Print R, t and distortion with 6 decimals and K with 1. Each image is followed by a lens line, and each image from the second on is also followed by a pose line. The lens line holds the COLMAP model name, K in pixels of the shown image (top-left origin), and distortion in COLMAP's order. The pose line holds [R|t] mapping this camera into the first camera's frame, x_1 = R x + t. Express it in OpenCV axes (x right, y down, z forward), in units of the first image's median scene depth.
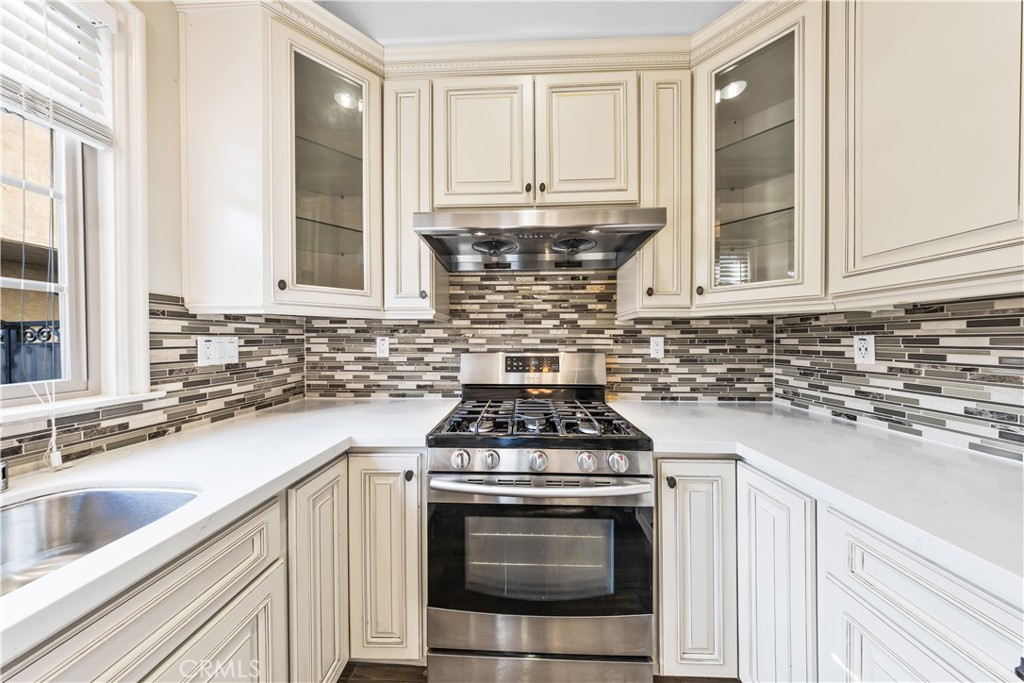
lens RADIAL K [[300.3, 0, 513.5], [0, 300.3, 344.7], [0, 0, 1]] dist [-0.004815, -0.000011]
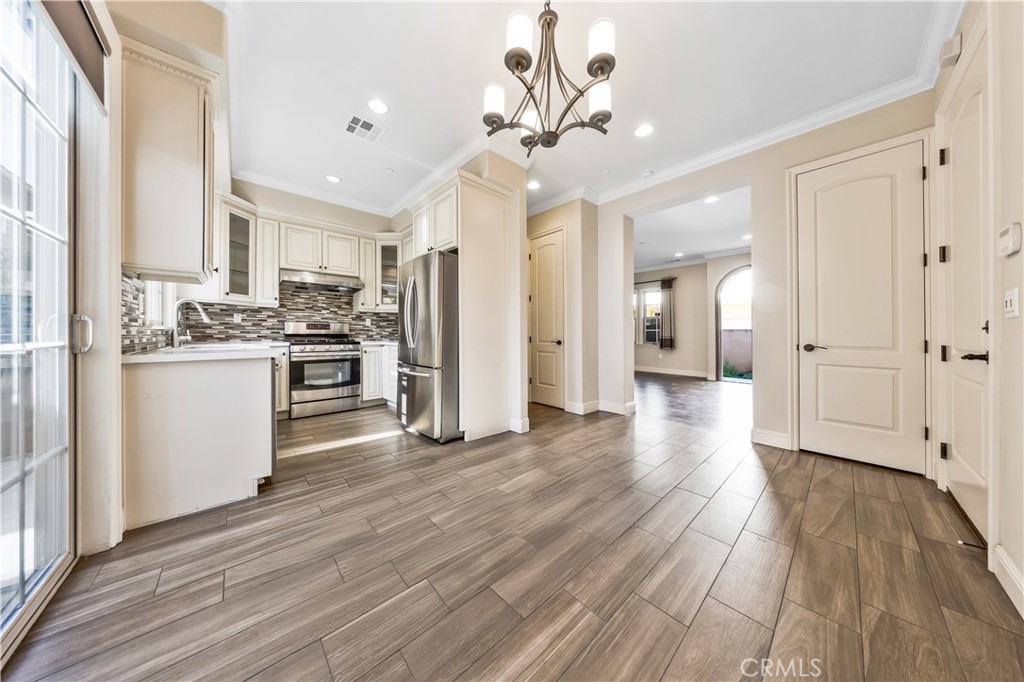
lens RADIAL K [[300.3, 0, 517.1], [0, 300.3, 337.8], [0, 0, 1]] dist [-0.004815, -0.000011]
pose [[0.705306, -0.004318, 0.708890, -0.560653], [0.004173, 0.999989, 0.001939, 0.160016], [-0.708891, 0.001591, 0.705316, -2.054429]]
